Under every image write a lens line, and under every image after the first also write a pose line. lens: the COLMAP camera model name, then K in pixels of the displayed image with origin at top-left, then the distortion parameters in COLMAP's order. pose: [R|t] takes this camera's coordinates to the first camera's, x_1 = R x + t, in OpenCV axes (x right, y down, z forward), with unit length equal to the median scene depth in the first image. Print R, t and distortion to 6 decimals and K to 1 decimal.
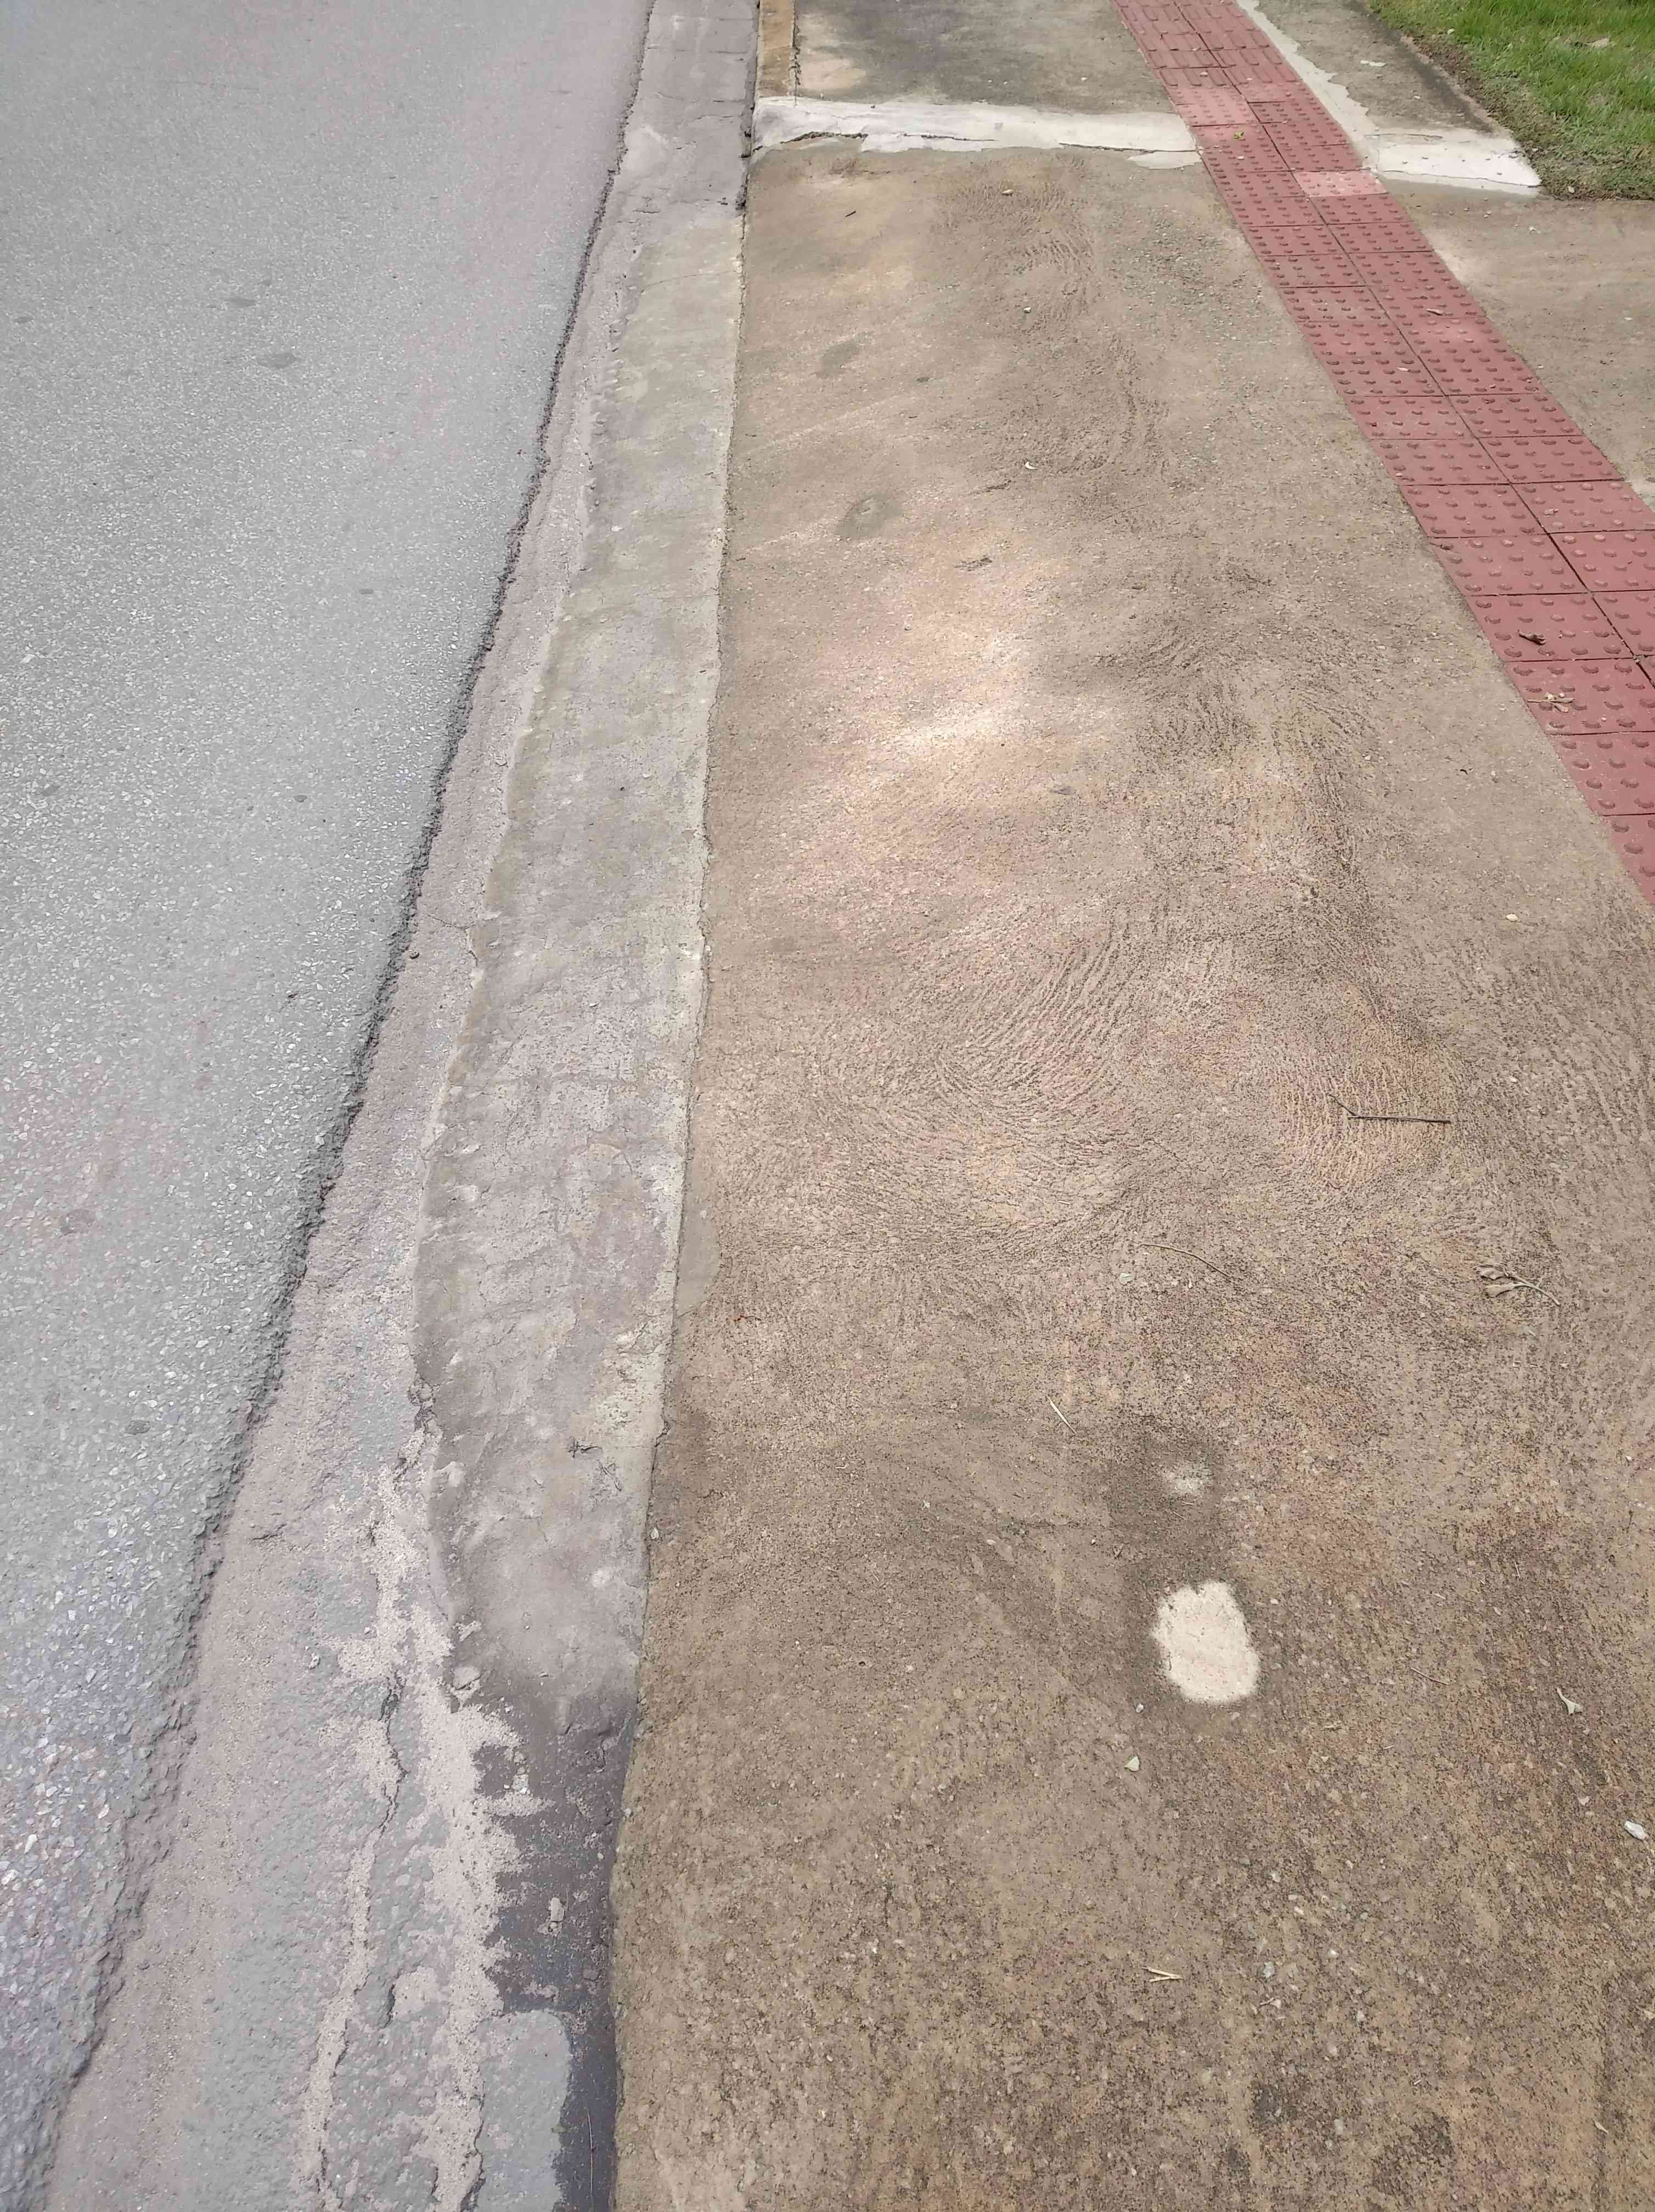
lens RADIAL K [[1678.0, 0, 822.1], [0, 1678.0, 1155.8], [0, 0, 1]] dist [0.048676, -0.073519]
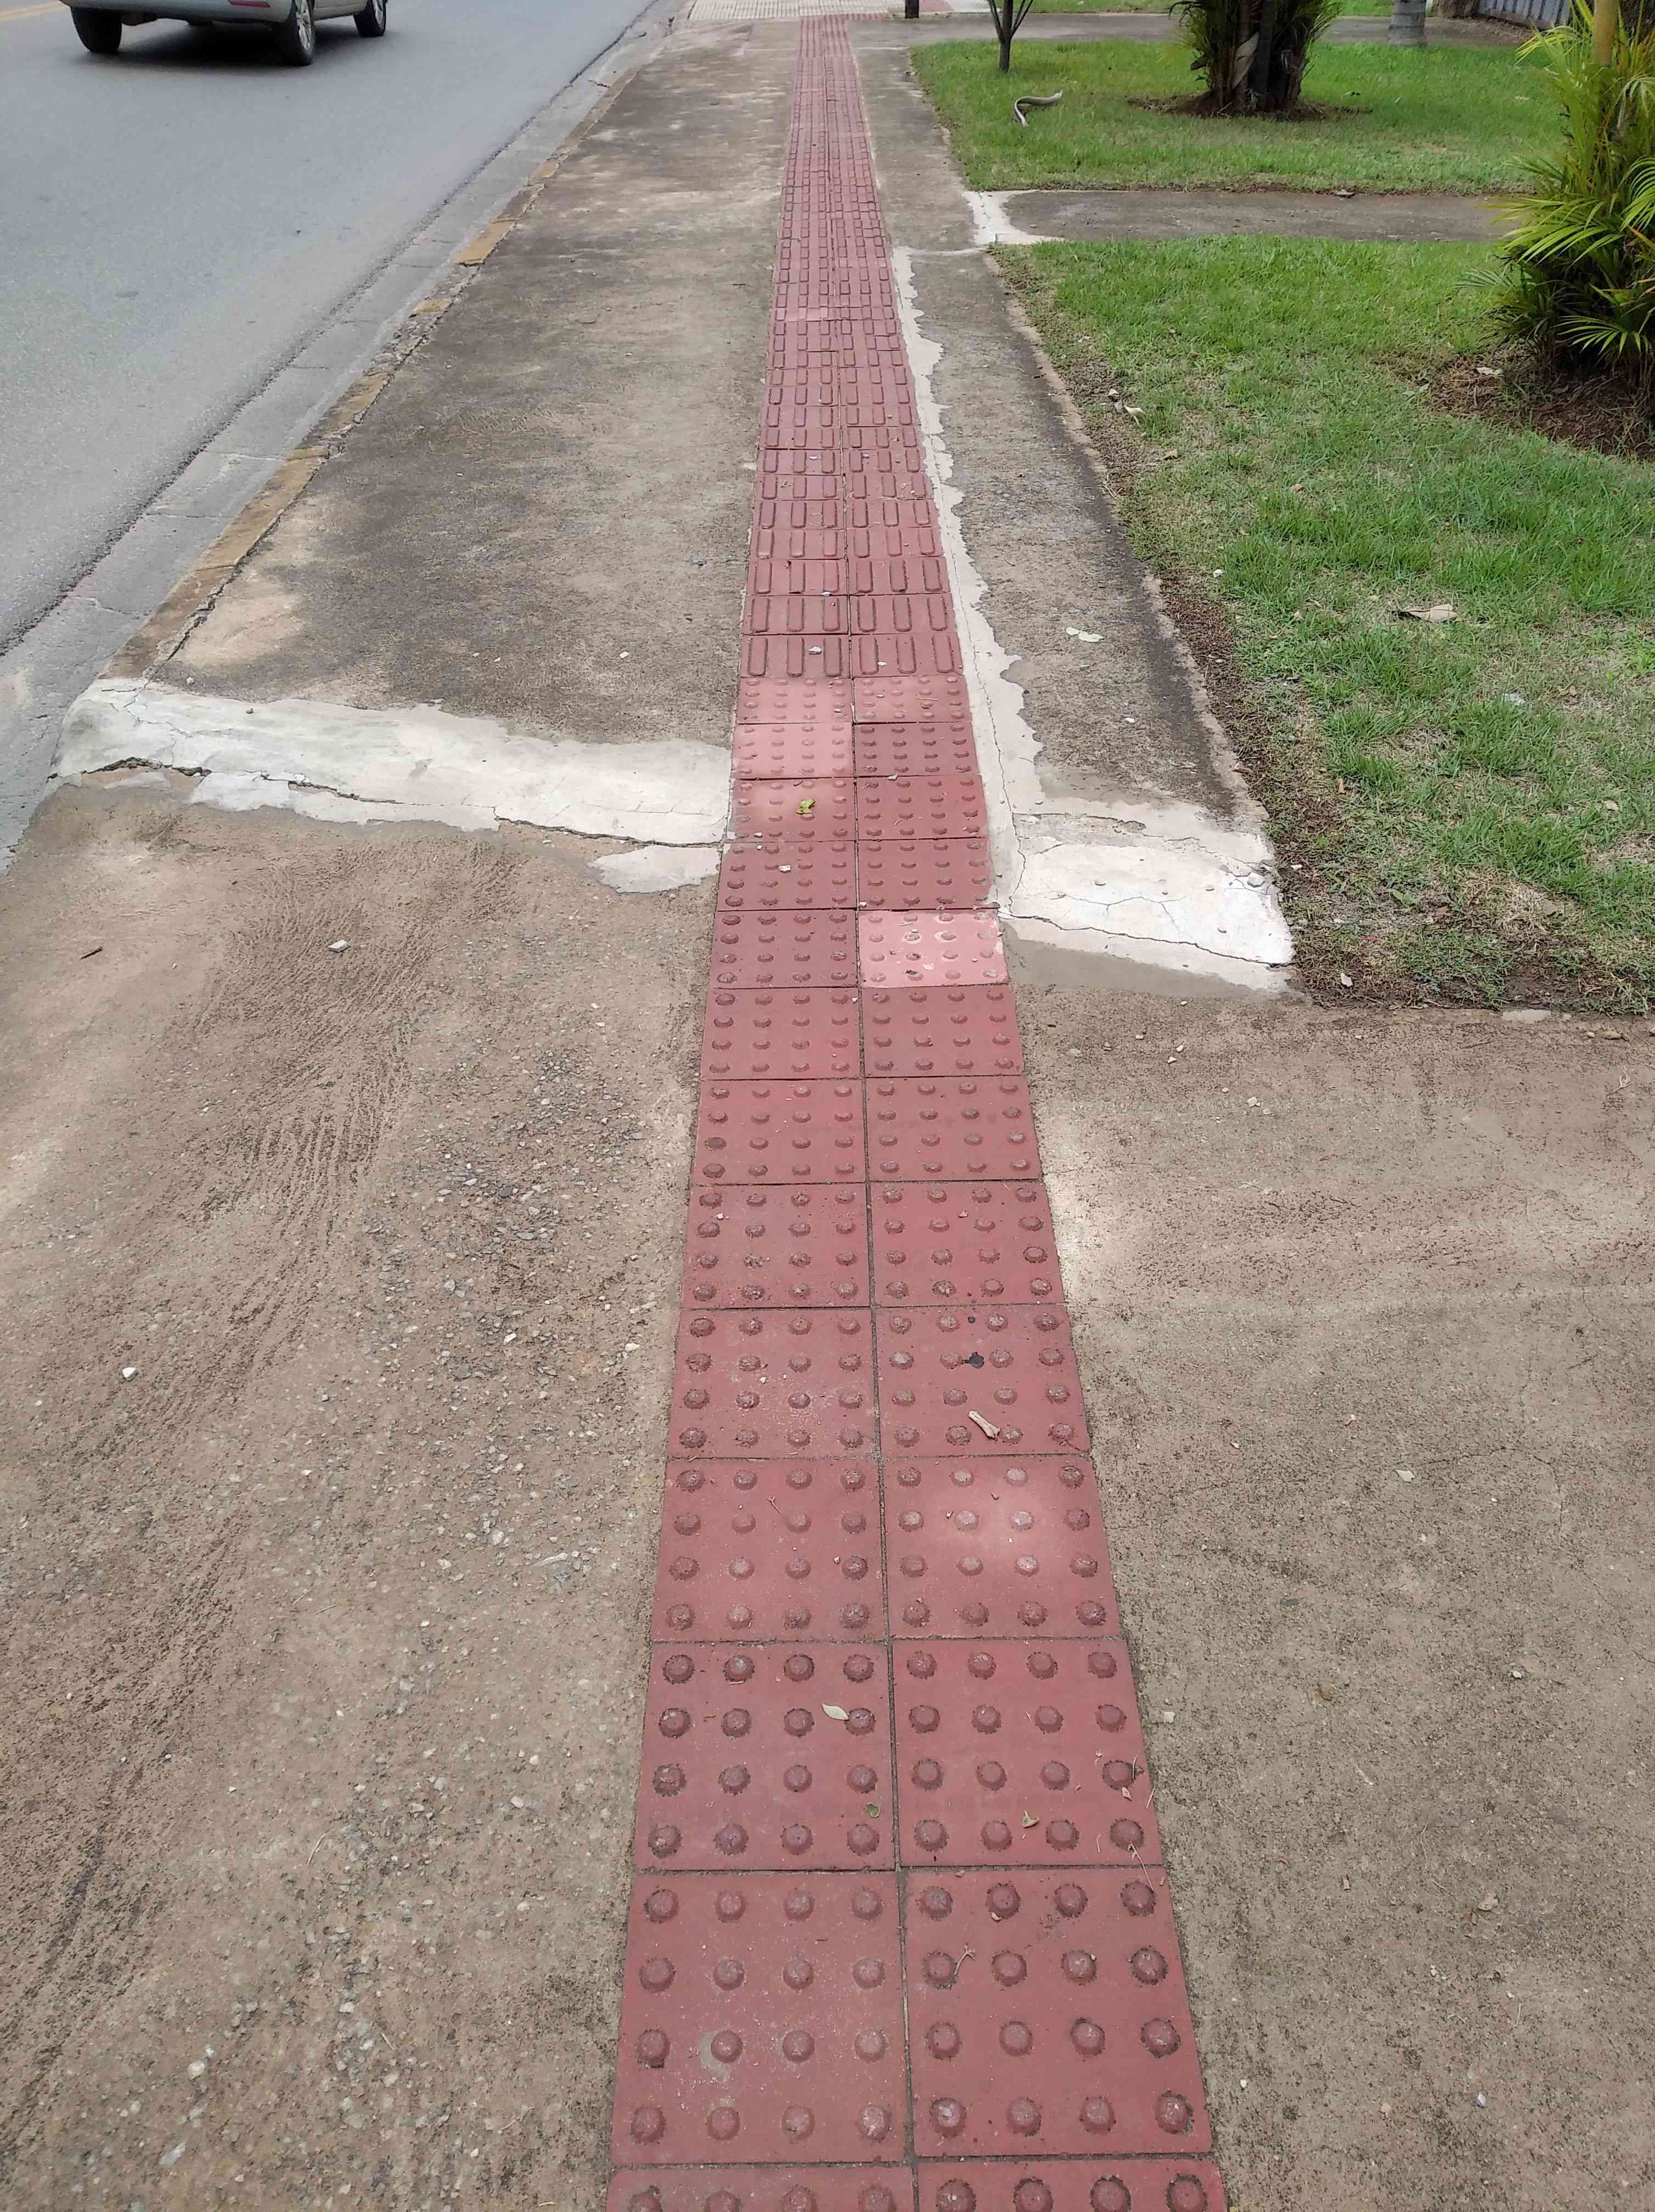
lens RADIAL K [[1678.0, 0, 836.4], [0, 1678.0, 1120.3], [0, 0, 1]] dist [0.048676, -0.073519]
pose [[0.999868, 0.015830, 0.003527, 0.468033], [-0.015236, 0.991356, -0.130315, -0.763719], [-0.005560, 0.130244, 0.991466, 0.788596]]
